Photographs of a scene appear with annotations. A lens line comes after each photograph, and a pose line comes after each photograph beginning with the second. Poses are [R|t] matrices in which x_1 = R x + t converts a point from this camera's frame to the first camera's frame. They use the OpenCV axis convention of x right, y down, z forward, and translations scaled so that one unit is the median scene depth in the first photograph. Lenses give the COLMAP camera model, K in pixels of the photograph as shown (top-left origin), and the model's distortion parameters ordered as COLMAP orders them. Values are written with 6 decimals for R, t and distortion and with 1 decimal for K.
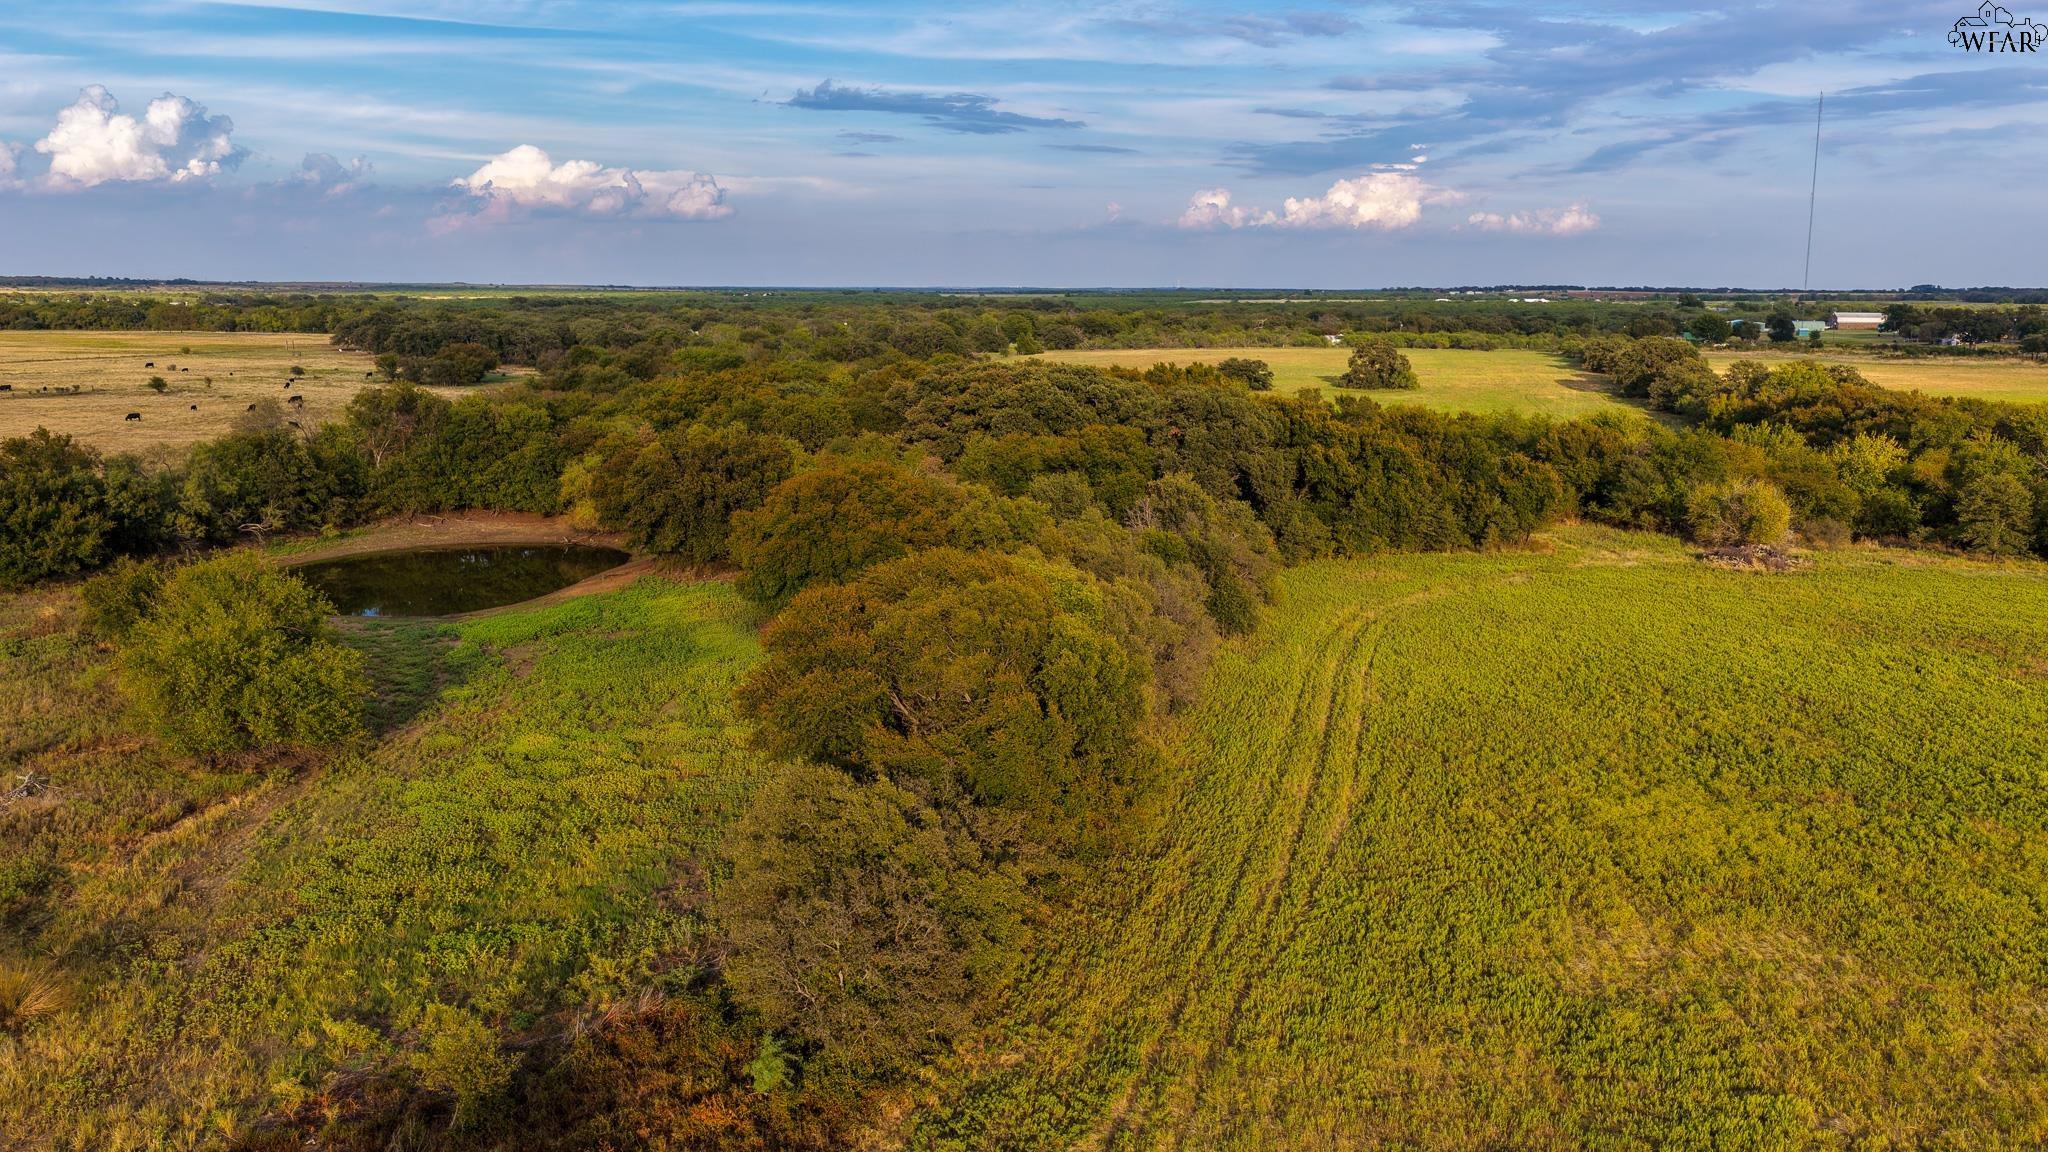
lens RADIAL K [[1682.9, 0, 1015.7], [0, 1682.9, 552.8], [0, 0, 1]] dist [-0.011535, 0.038487]
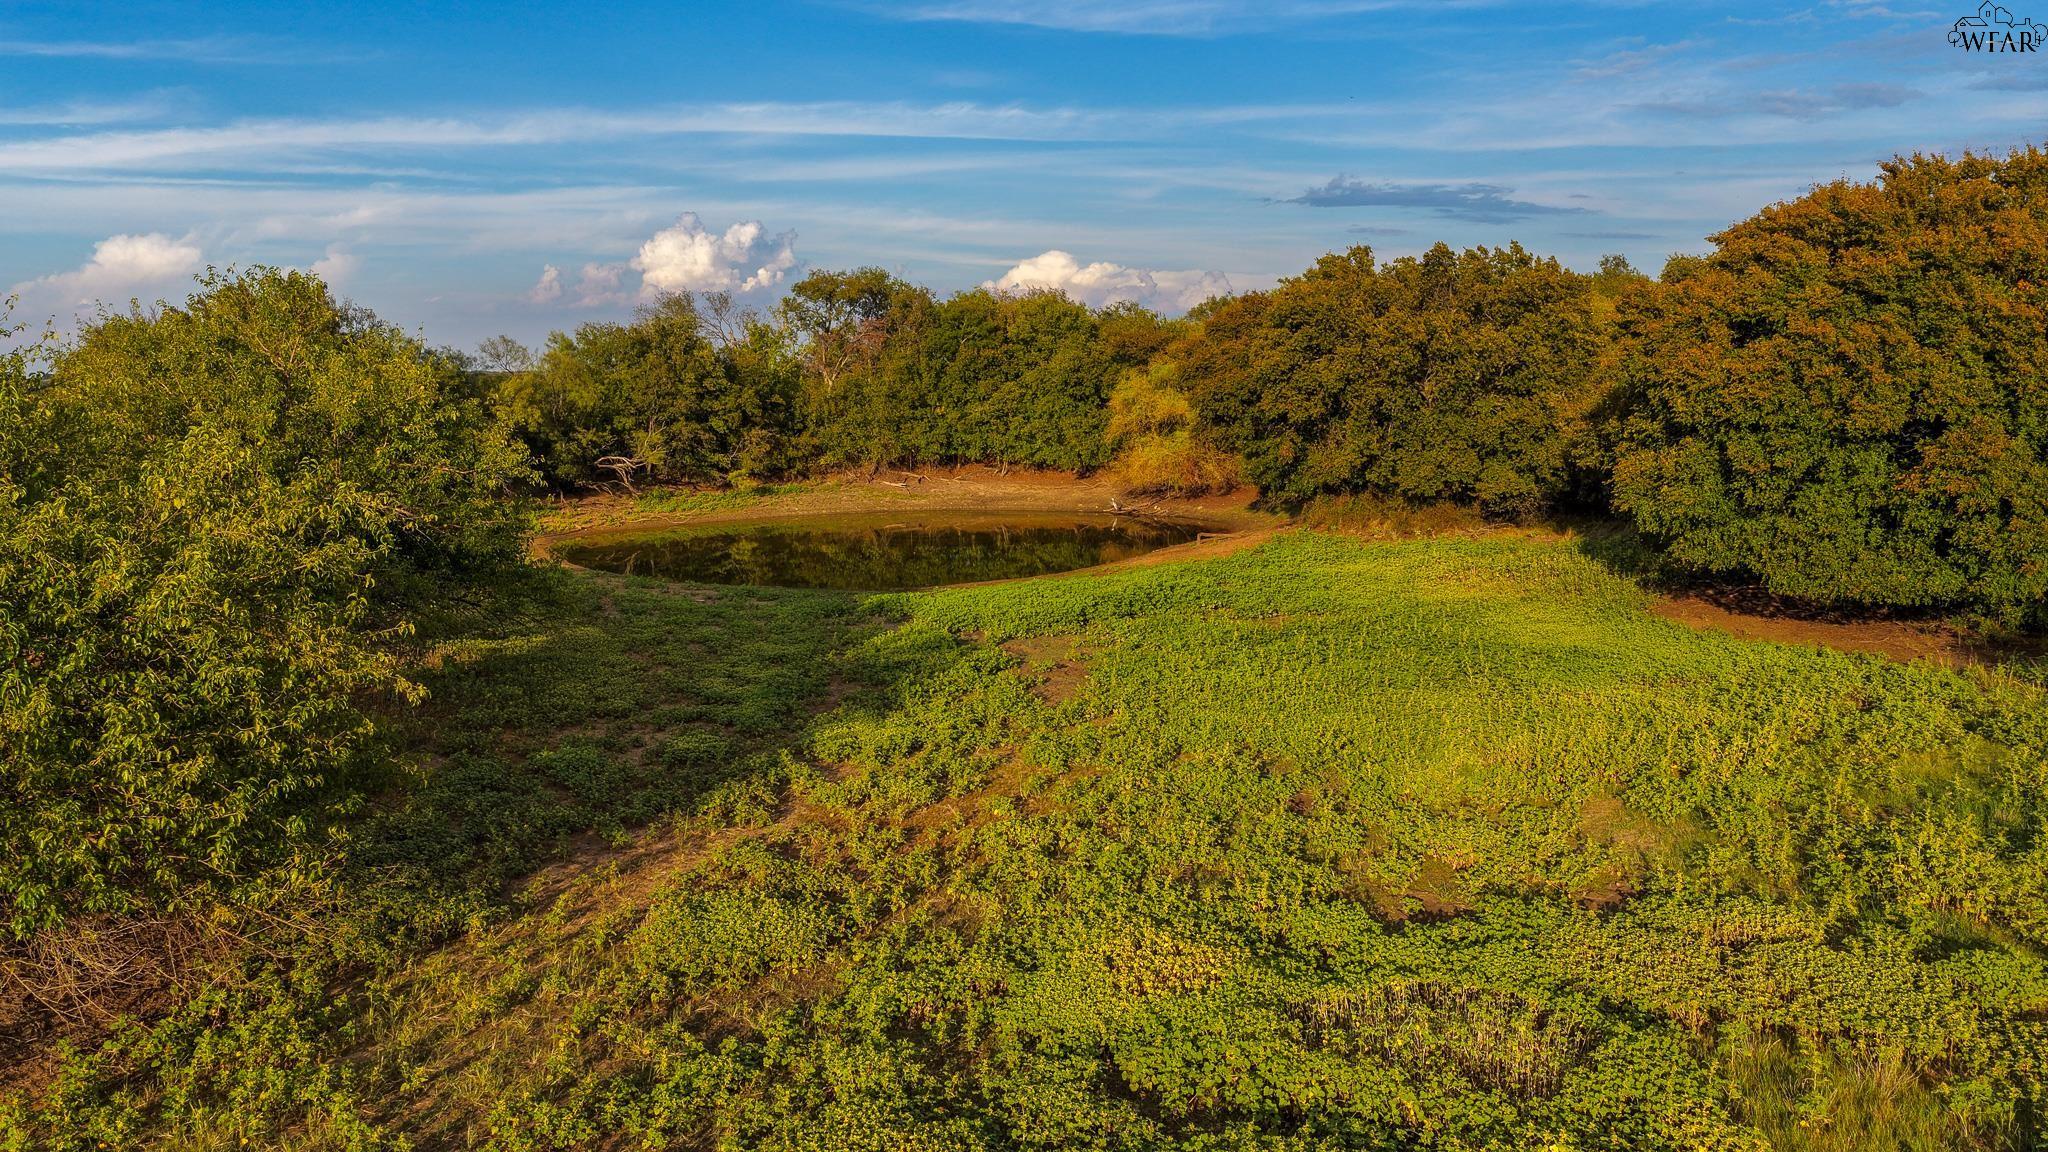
lens RADIAL K [[1682.9, 0, 1015.7], [0, 1682.9, 552.8], [0, 0, 1]] dist [-0.011535, 0.038487]
pose [[0.955846, 0.017731, -0.293333, -0.125698], [-0.033832, 0.998181, -0.049906, 0.038431], [0.291914, 0.057626, 0.954707, 0.423145]]
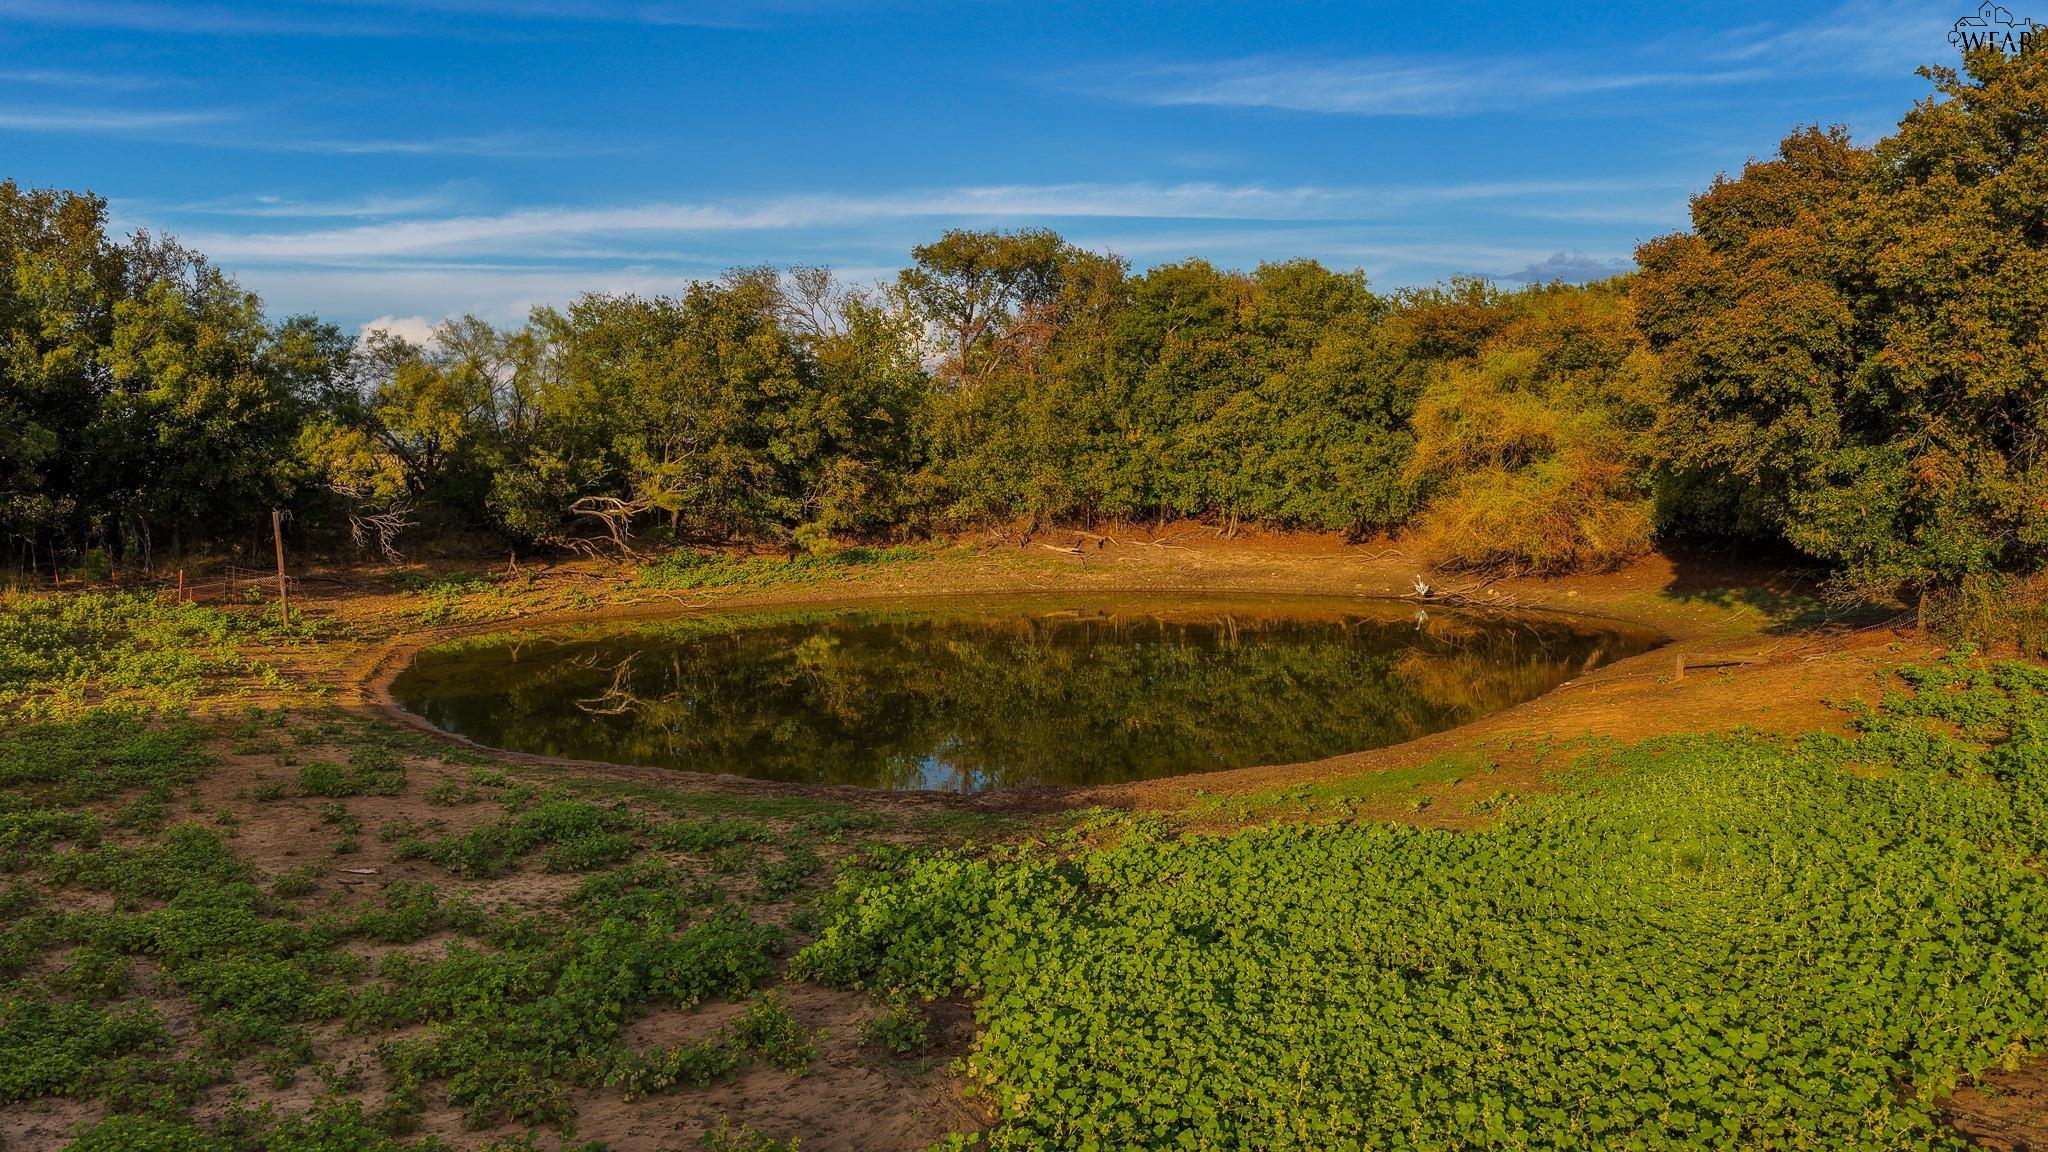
lens RADIAL K [[1682.9, 0, 1015.7], [0, 1682.9, 552.8], [0, 0, 1]] dist [-0.011535, 0.038487]
pose [[0.913633, 0.016175, -0.406217, -0.198510], [-0.056727, 0.994505, -0.087987, 0.020371], [0.402562, 0.103431, 0.909531, 0.633486]]
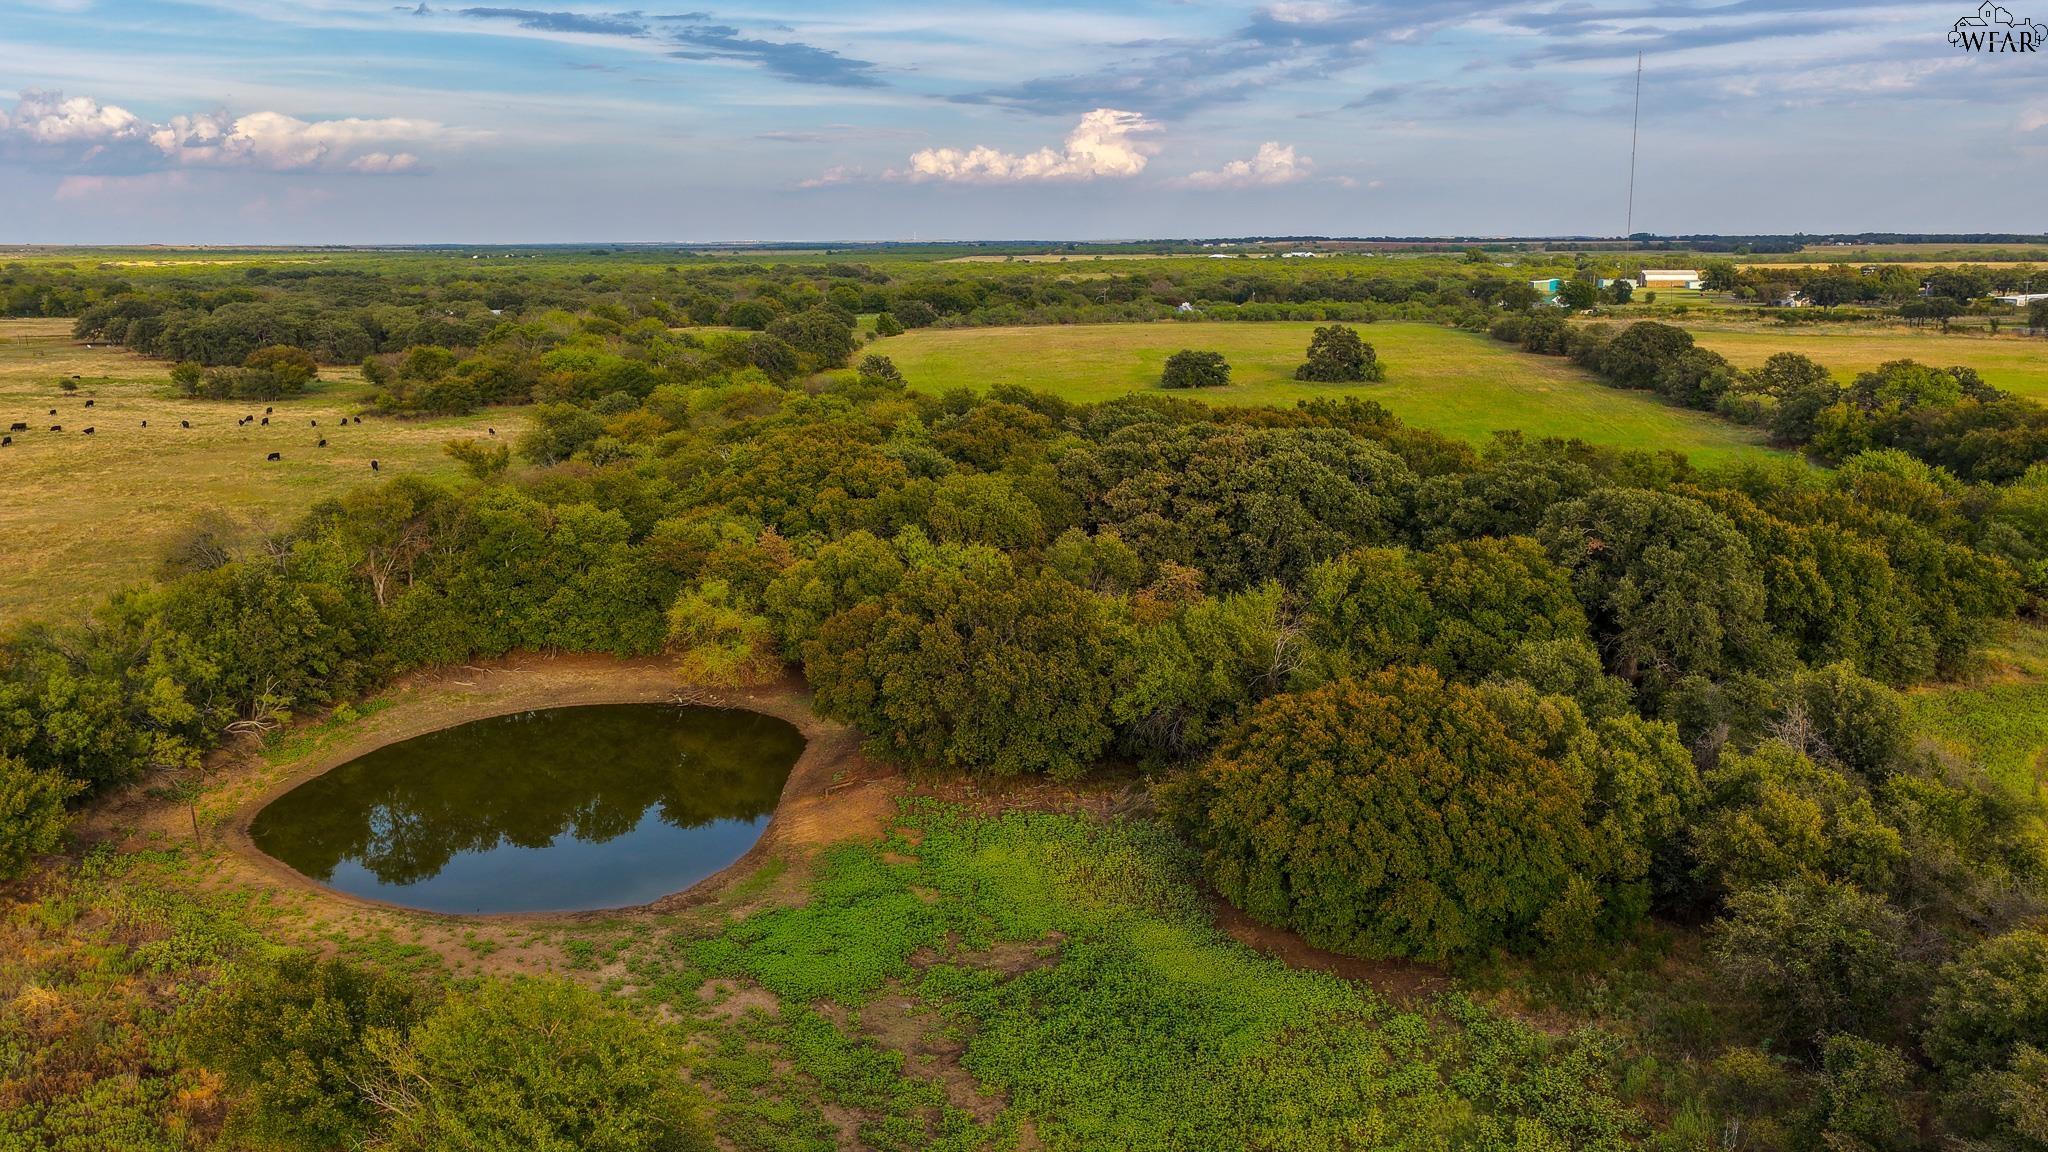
lens RADIAL K [[1682.9, 0, 1015.7], [0, 1682.9, 552.8], [0, 0, 1]] dist [-0.011535, 0.038487]
pose [[0.987986, -0.037820, 0.149844, -0.226918], [0.033658, 0.998977, 0.030215, -0.085267], [-0.150833, -0.024809, 0.988248, 0.269617]]
